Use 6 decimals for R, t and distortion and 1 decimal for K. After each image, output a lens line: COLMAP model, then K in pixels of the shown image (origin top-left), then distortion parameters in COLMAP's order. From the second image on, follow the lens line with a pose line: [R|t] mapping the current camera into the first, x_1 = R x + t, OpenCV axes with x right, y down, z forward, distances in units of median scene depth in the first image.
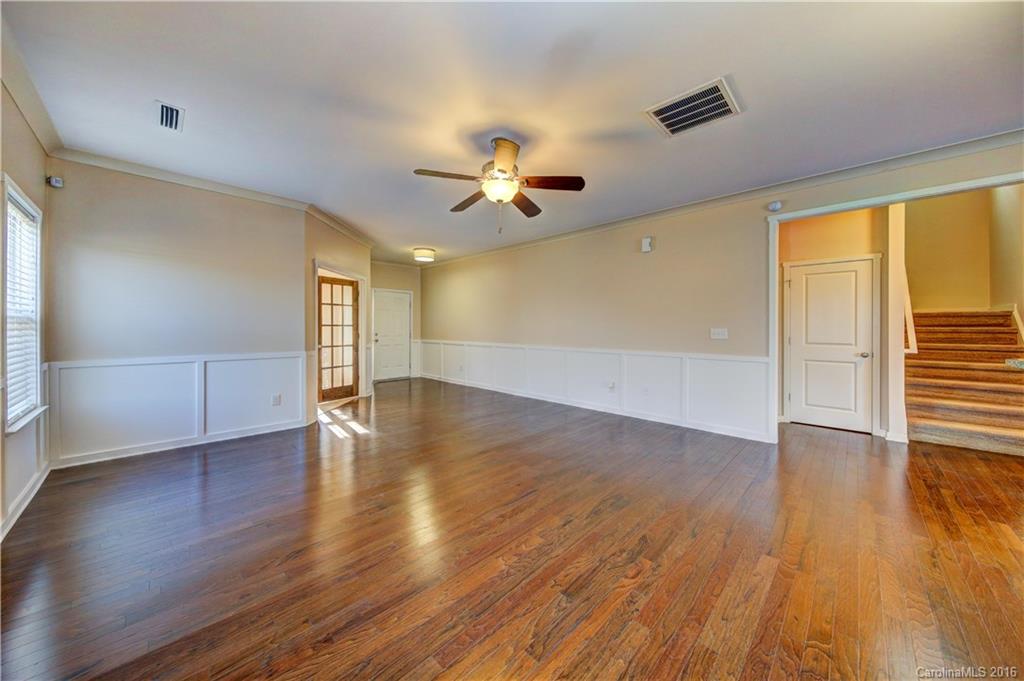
lens RADIAL K [[349.5, 0, 514.1], [0, 349.5, 331.2], [0, 0, 1]] dist [0.004520, -0.000864]
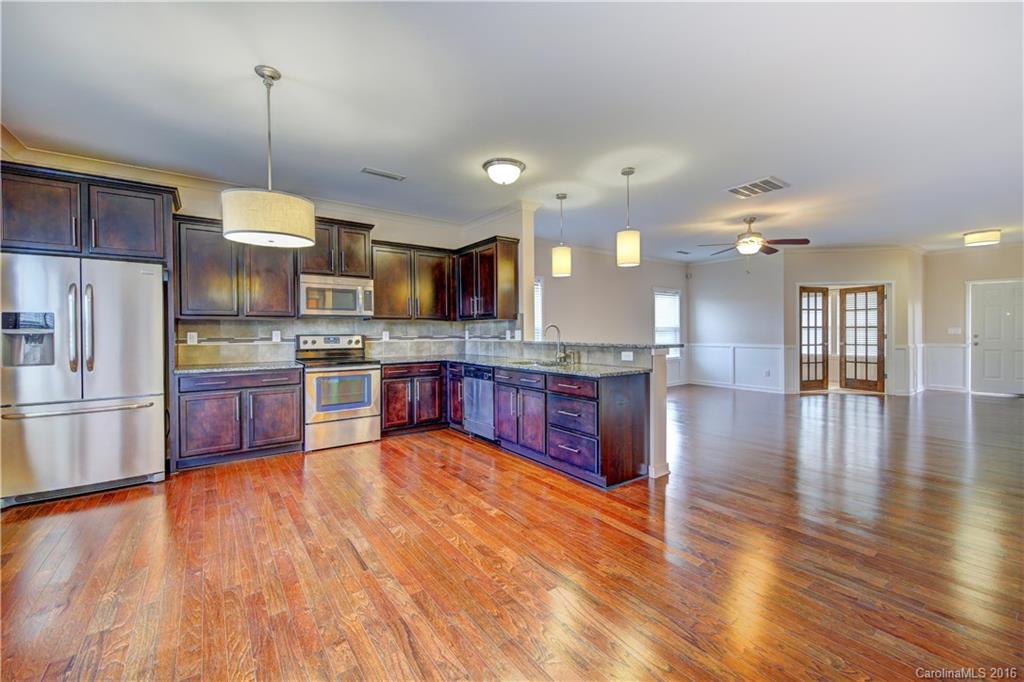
lens RADIAL K [[415.1, 0, 520.6], [0, 415.1, 333.6], [0, 0, 1]] dist [0.002692, 0.000691]
pose [[-0.154250, 0.005307, -0.988018, 1.032380], [-0.004463, 0.999972, 0.006068, 0.001654], [0.988022, 0.005346, -0.154222, 0.107741]]
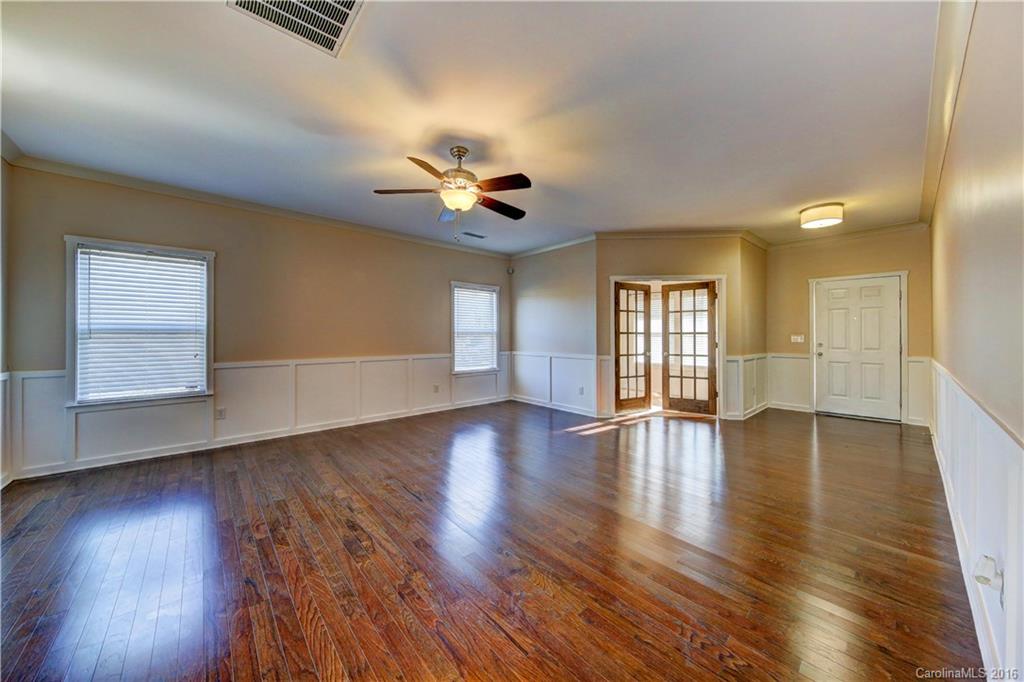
lens RADIAL K [[349.5, 0, 513.2], [0, 349.5, 331.3], [0, 0, 1]] dist [0.004520, -0.000864]
pose [[-0.070427, -0.013616, -0.997424, 0.468766], [-0.010294, 0.999864, -0.012922, -0.004933], [0.997464, 0.009358, -0.070558, 0.601076]]
